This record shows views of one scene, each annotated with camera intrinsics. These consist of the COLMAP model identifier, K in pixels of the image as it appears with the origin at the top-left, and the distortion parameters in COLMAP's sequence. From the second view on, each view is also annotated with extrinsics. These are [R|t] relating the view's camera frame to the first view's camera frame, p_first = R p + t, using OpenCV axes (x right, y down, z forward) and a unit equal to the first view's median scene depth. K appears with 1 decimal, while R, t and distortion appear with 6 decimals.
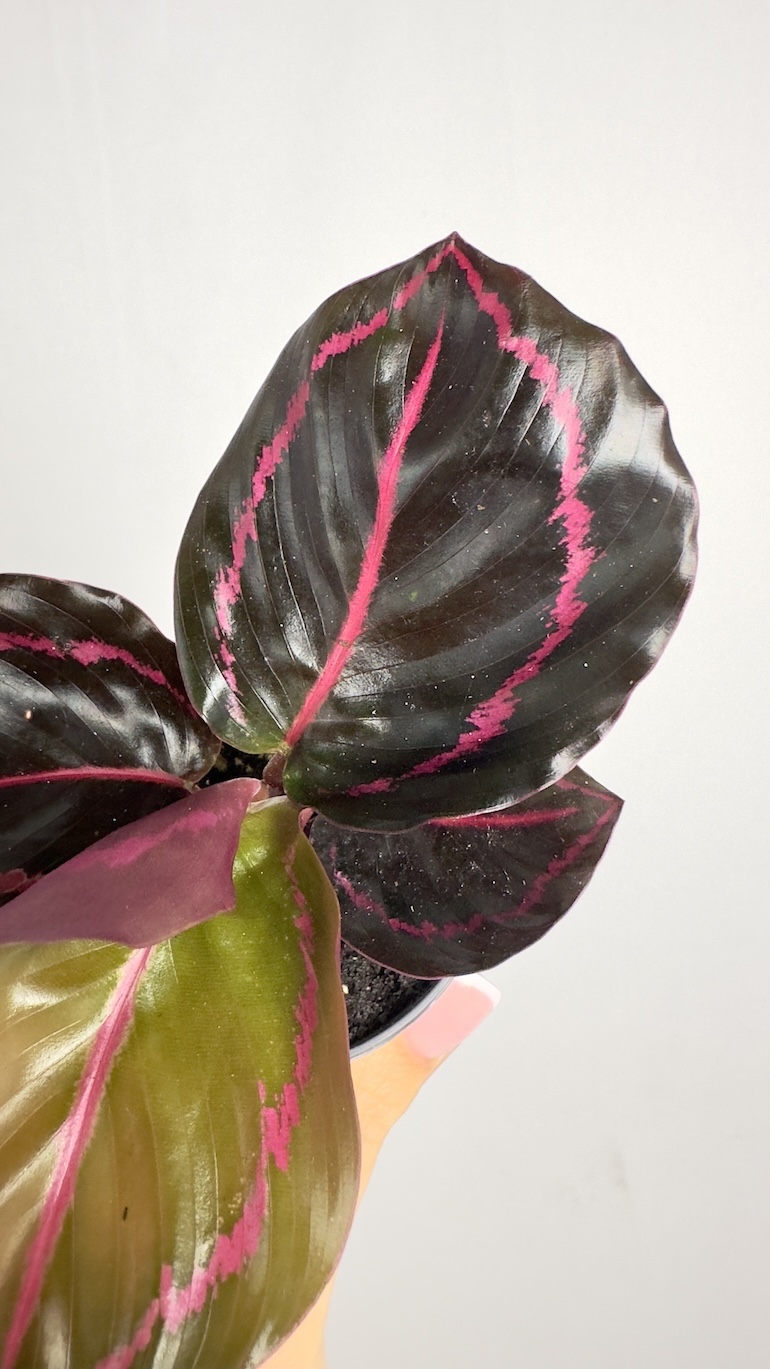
lens RADIAL K [[983.8, 0, 353.7], [0, 983.8, 667.8], [0, 0, 1]] dist [0.063713, -0.015305]
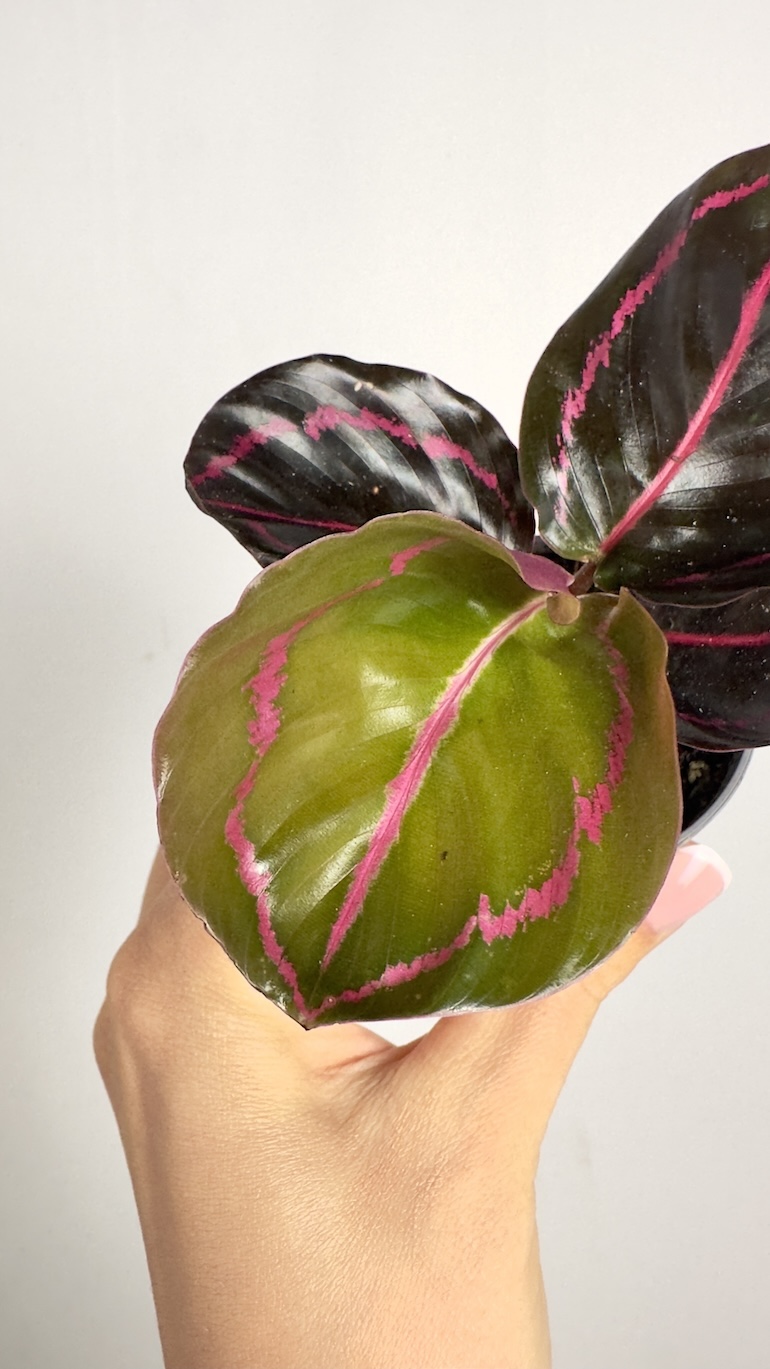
lens RADIAL K [[983.8, 0, 435.4], [0, 983.8, 598.5], [0, 0, 1]] dist [0.063713, -0.015305]
pose [[0.980915, 0.174454, -0.085859, -0.158202], [-0.185495, 0.971999, -0.144258, 0.349629], [0.058288, 0.157431, 0.985808, -0.092334]]
